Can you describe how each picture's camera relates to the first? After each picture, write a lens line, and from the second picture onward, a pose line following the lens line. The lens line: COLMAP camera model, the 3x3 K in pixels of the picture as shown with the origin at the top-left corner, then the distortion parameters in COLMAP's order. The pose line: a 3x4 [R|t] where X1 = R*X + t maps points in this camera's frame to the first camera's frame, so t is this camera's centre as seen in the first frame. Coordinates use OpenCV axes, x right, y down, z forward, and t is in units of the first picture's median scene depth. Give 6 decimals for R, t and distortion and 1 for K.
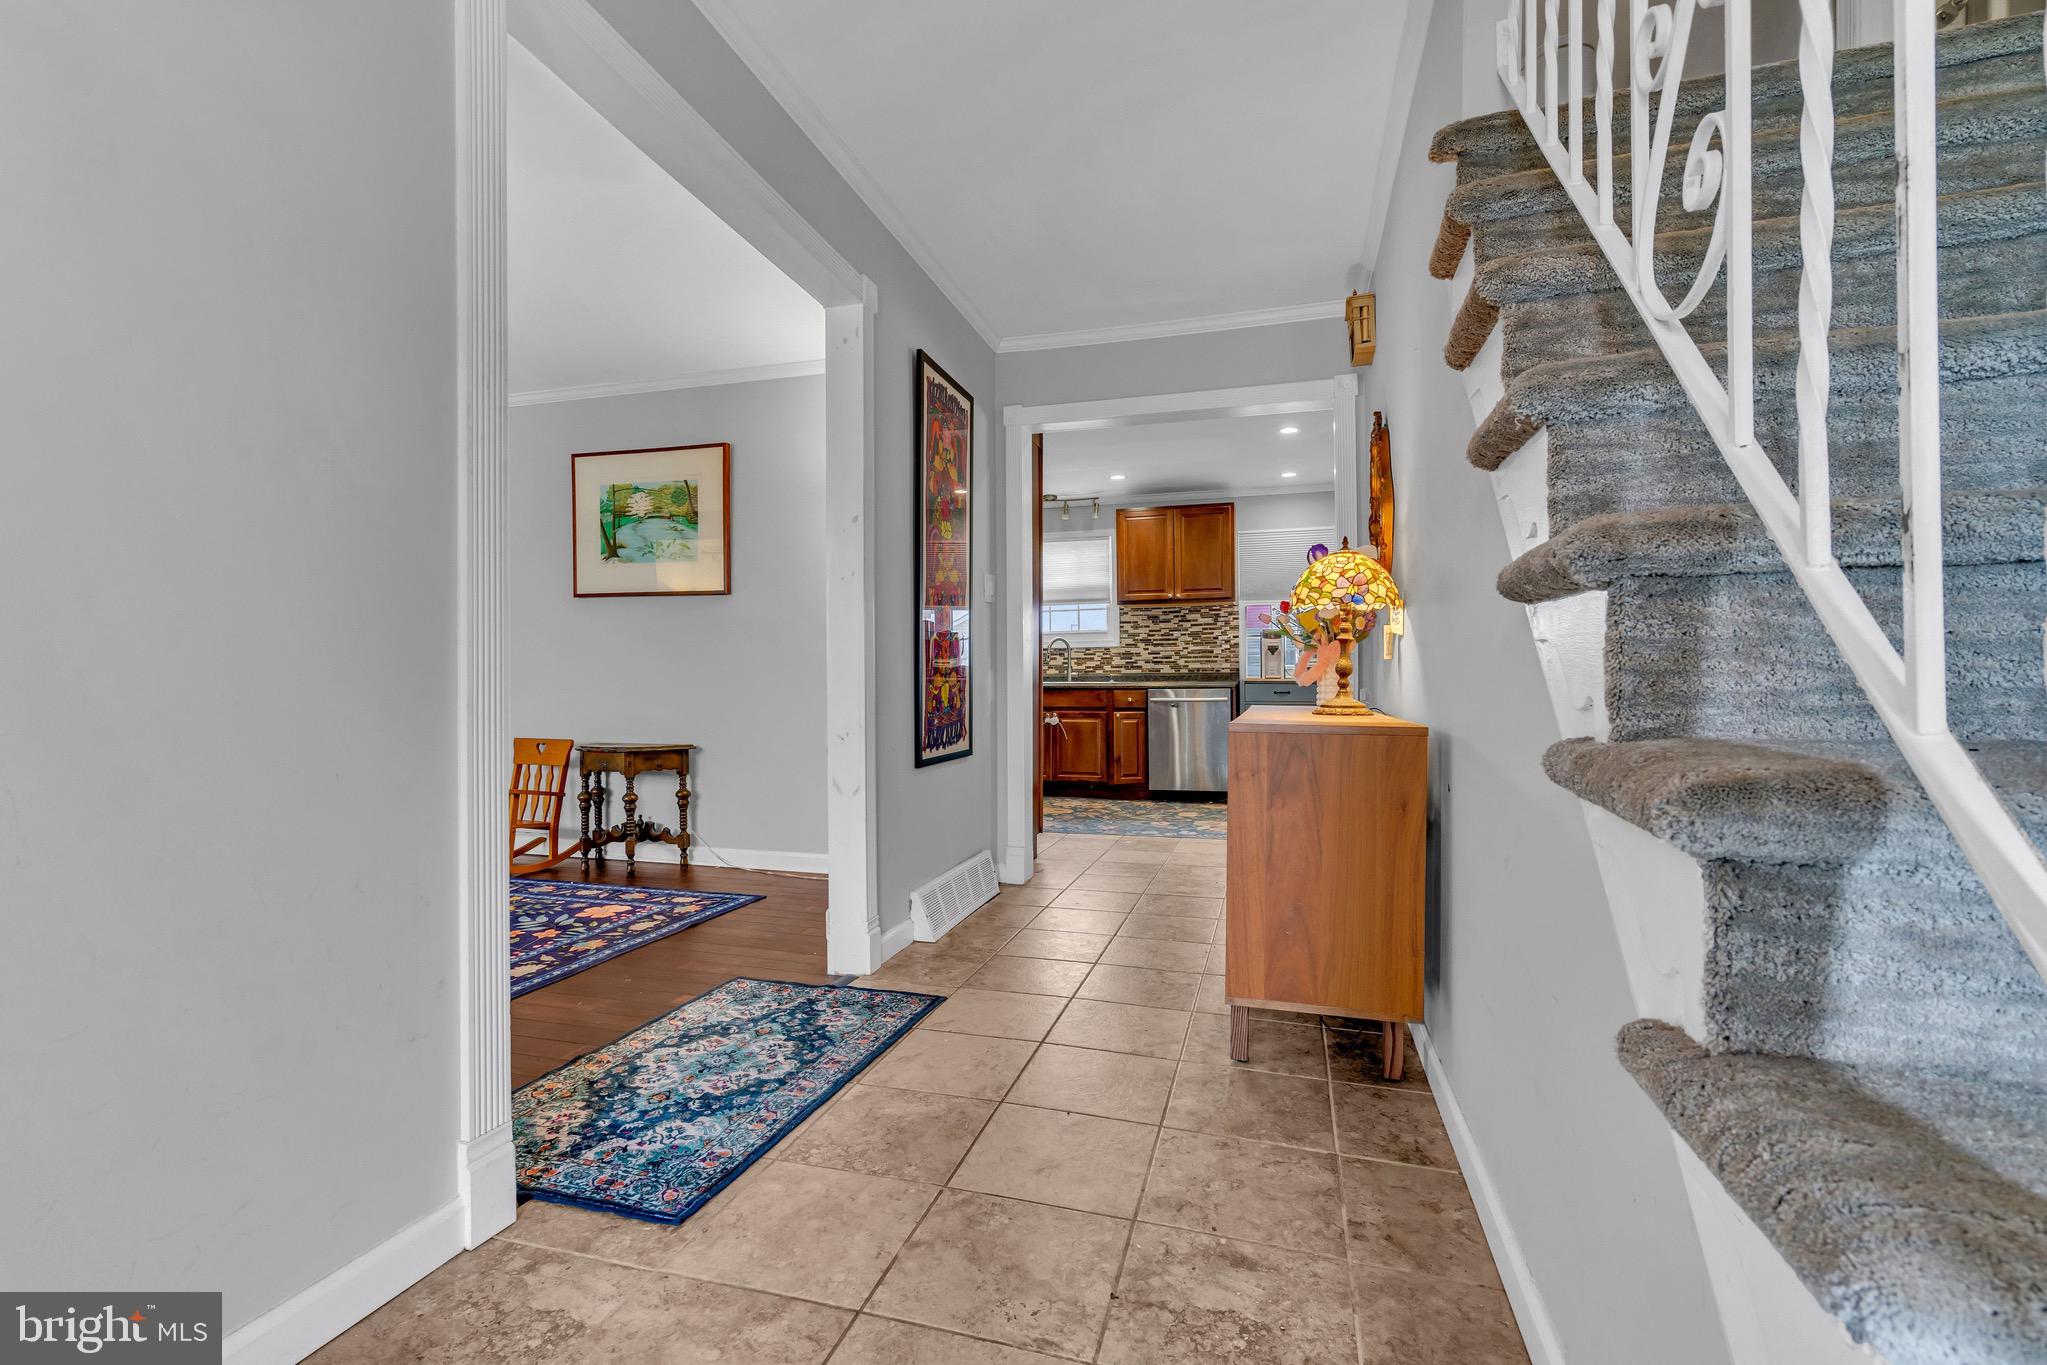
lens RADIAL K [[926.1, 0, 1019.2], [0, 926.1, 678.9], [0, 0, 1]] dist [0.001542, 0.000040]
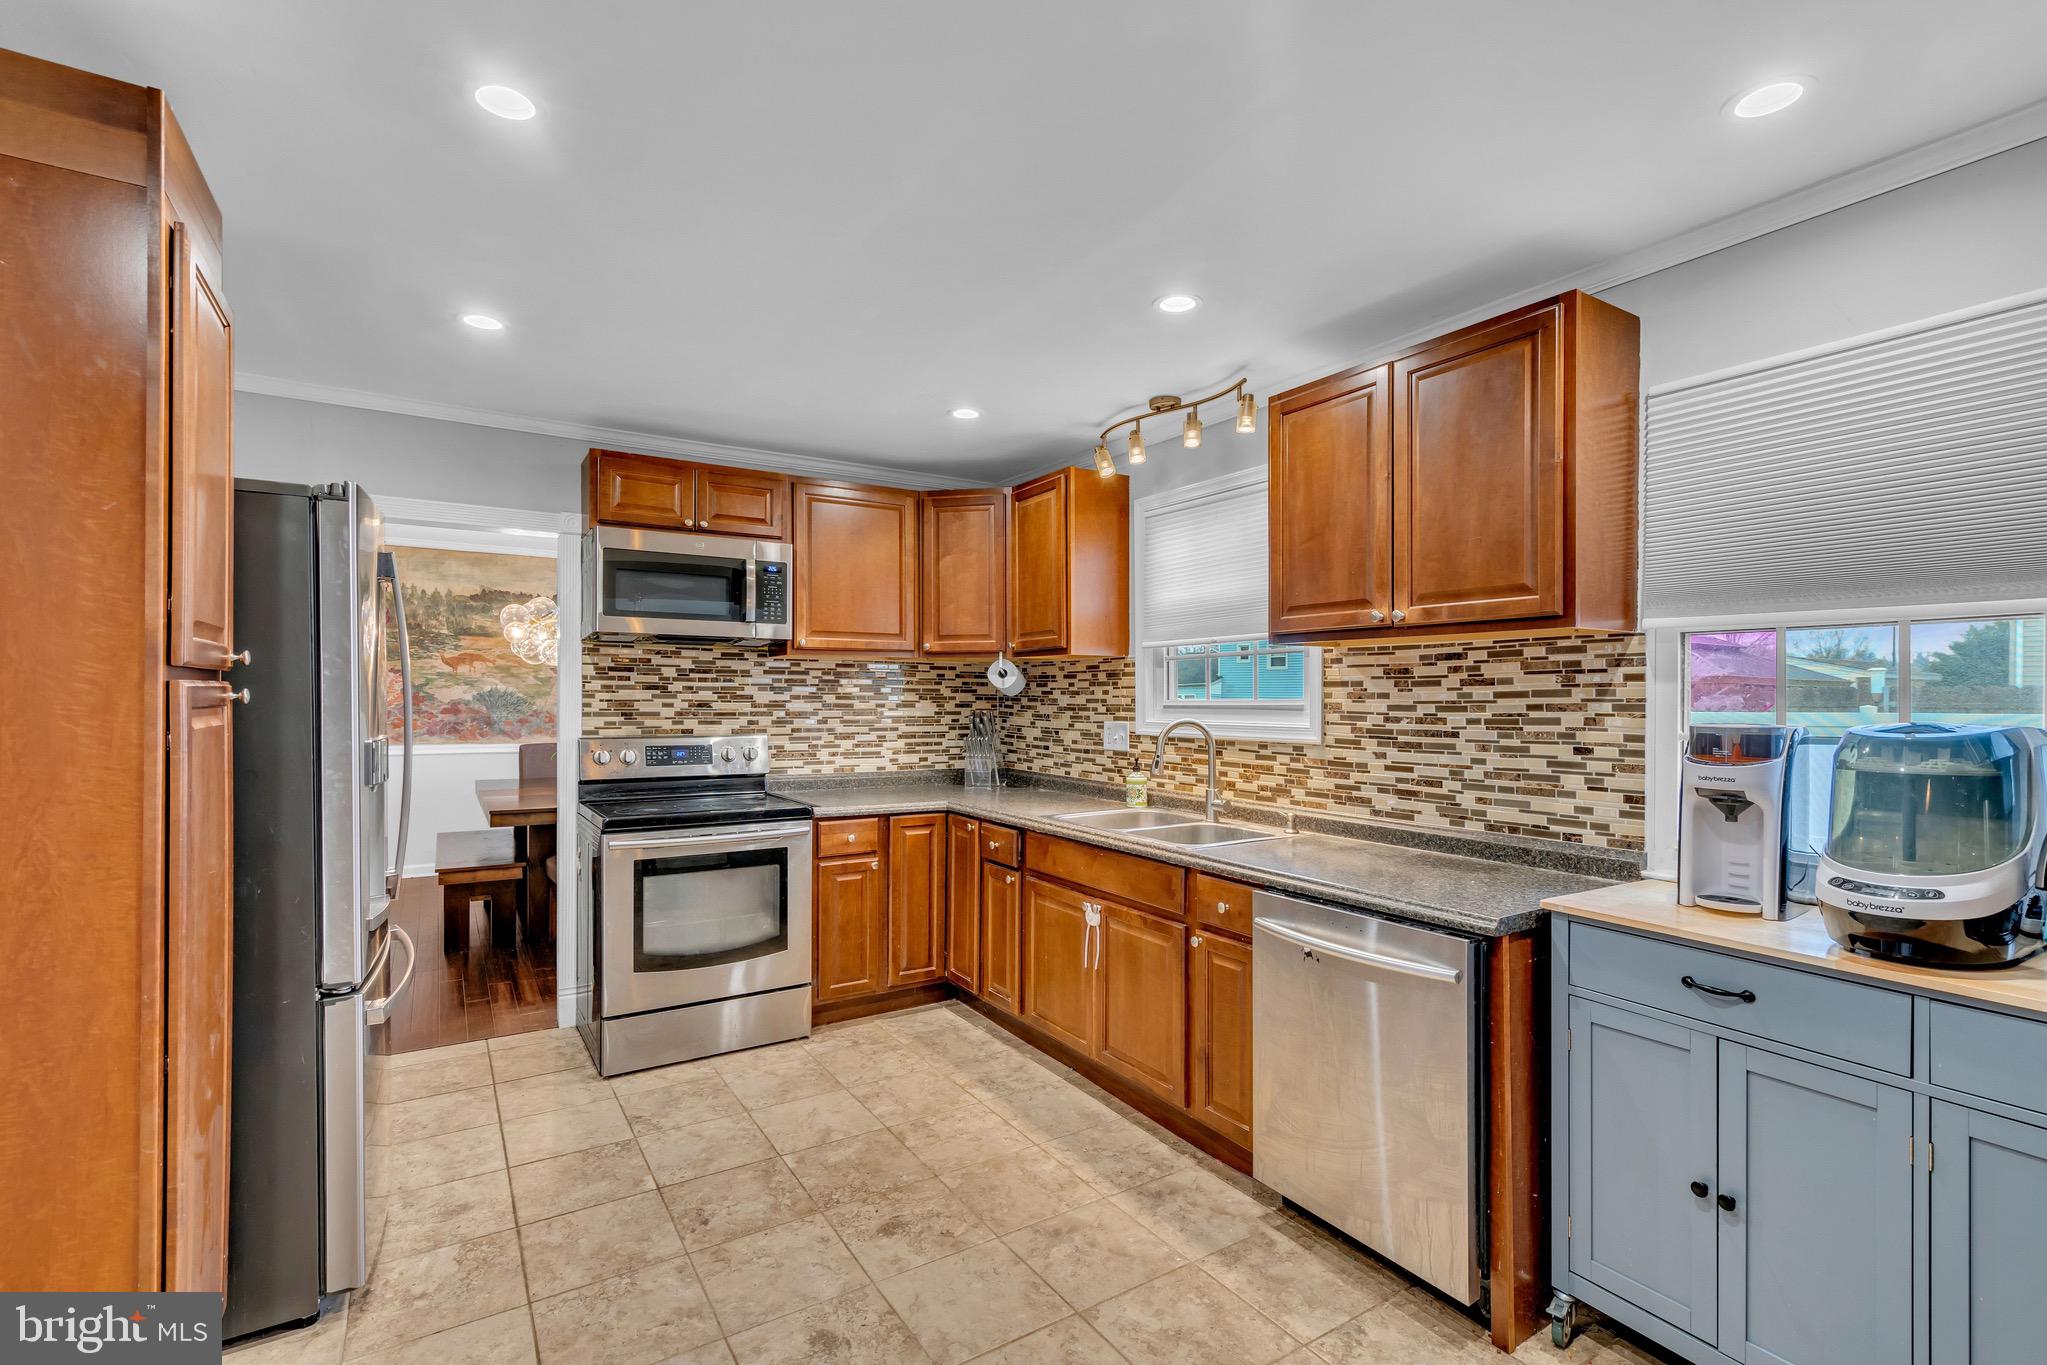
lens RADIAL K [[926.1, 0, 1020.6], [0, 926.1, 695.1], [0, 0, 1]] dist [0.001542, 0.000040]
pose [[0.742672, 0.009972, -0.669582, 0.282342], [-0.003340, 0.999932, 0.011188, -0.061001], [0.669647, -0.006072, 0.742654, 0.627218]]
